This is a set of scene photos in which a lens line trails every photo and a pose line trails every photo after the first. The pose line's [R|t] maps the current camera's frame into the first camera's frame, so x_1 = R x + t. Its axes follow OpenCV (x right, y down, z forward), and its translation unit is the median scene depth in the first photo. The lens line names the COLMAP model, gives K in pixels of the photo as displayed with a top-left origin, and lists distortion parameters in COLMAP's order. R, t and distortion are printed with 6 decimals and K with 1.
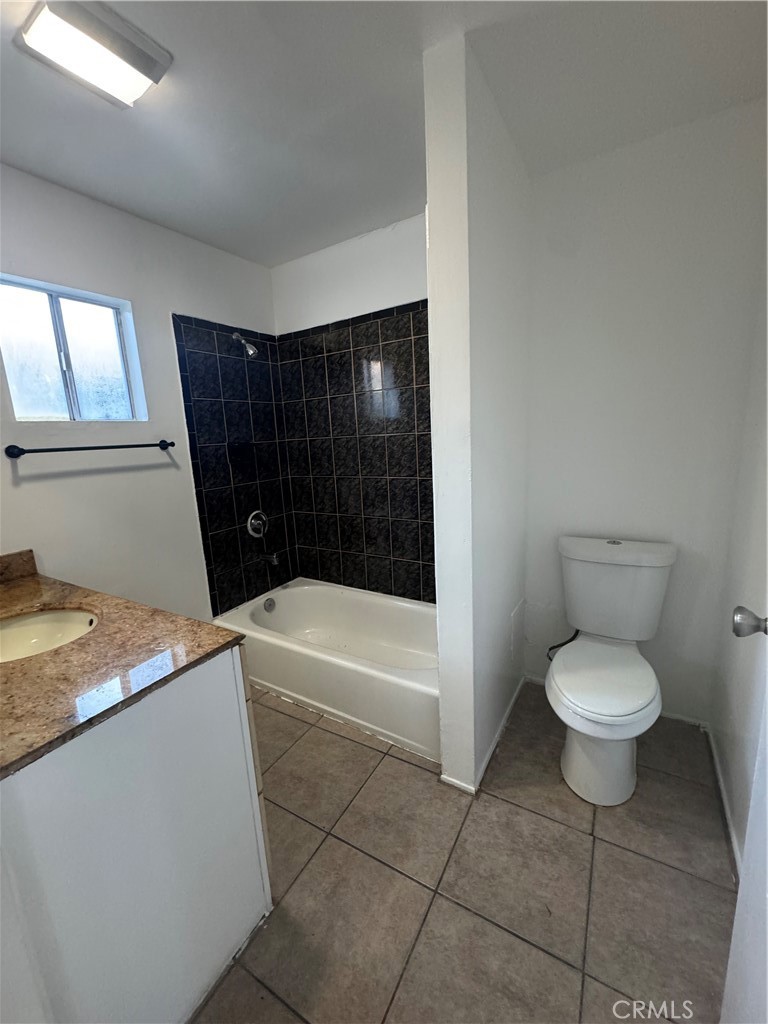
lens RADIAL K [[408.3, 0, 385.1], [0, 408.3, 510.7], [0, 0, 1]] dist [-0.001481, -0.000030]
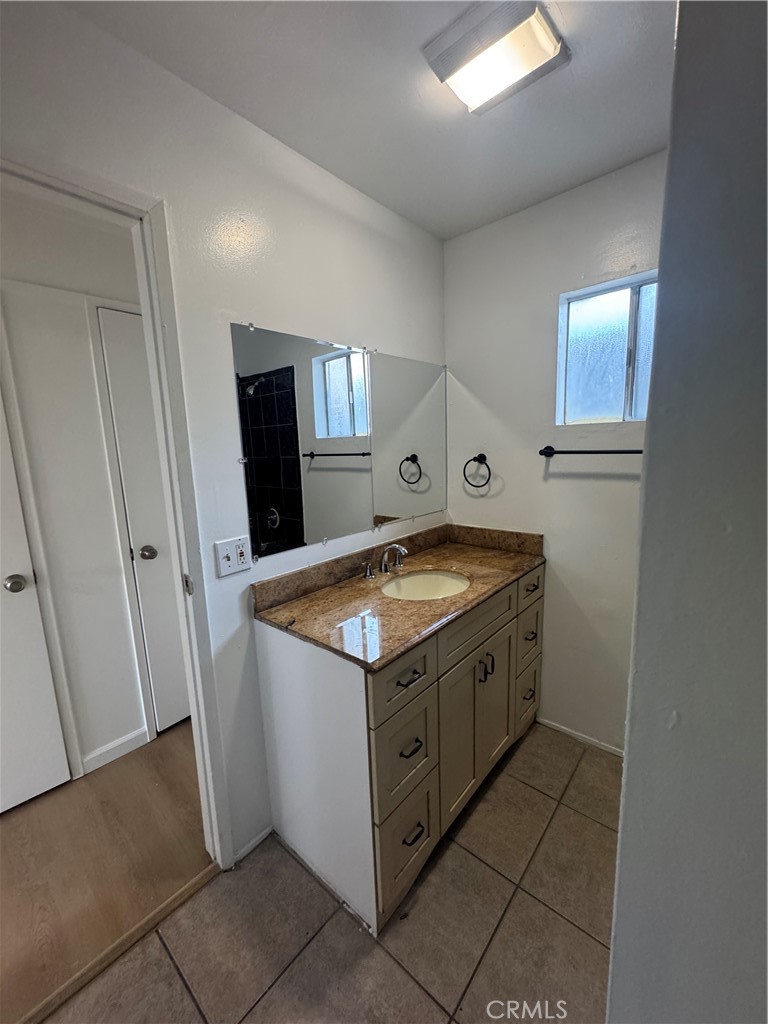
lens RADIAL K [[408.3, 0, 386.2], [0, 408.3, 513.2], [0, 0, 1]] dist [-0.001481, -0.000030]
pose [[-0.180371, 0.218354, -0.959056, 0.365863], [-0.144741, 0.958541, 0.245459, -0.211955], [0.972891, 0.183089, -0.141288, 0.805265]]
